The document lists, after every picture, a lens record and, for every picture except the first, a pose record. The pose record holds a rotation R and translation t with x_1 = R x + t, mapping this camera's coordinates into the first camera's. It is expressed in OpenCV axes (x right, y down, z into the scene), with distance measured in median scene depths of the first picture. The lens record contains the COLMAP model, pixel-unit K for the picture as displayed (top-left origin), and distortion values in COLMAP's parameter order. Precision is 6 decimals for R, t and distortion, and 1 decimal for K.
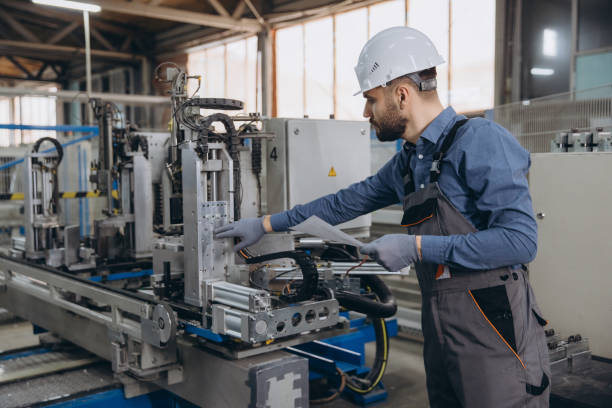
lens RADIAL K [[693.8, 0, 306.0], [0, 693.8, 204.0], [0, 0, 1]] dist [0.112892, -0.013204]
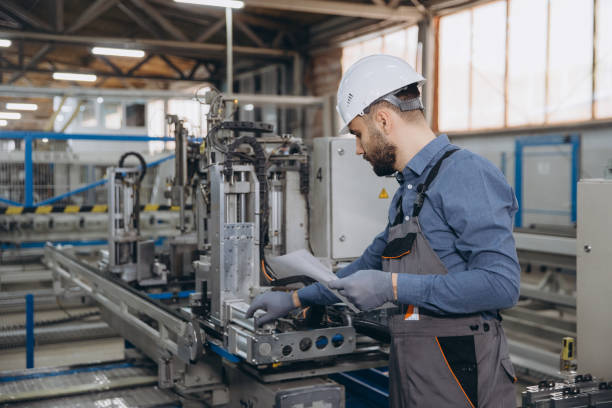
lens RADIAL K [[811.5, 0, 306.0], [0, 811.5, 204.0], [0, 0, 1]] dist [0.228208, -0.034497]
pose [[0.972745, 0.020711, -0.230950, 0.156282], [-0.024402, 0.999616, -0.013134, -0.012150], [0.230589, 0.018412, 0.972877, -0.088463]]
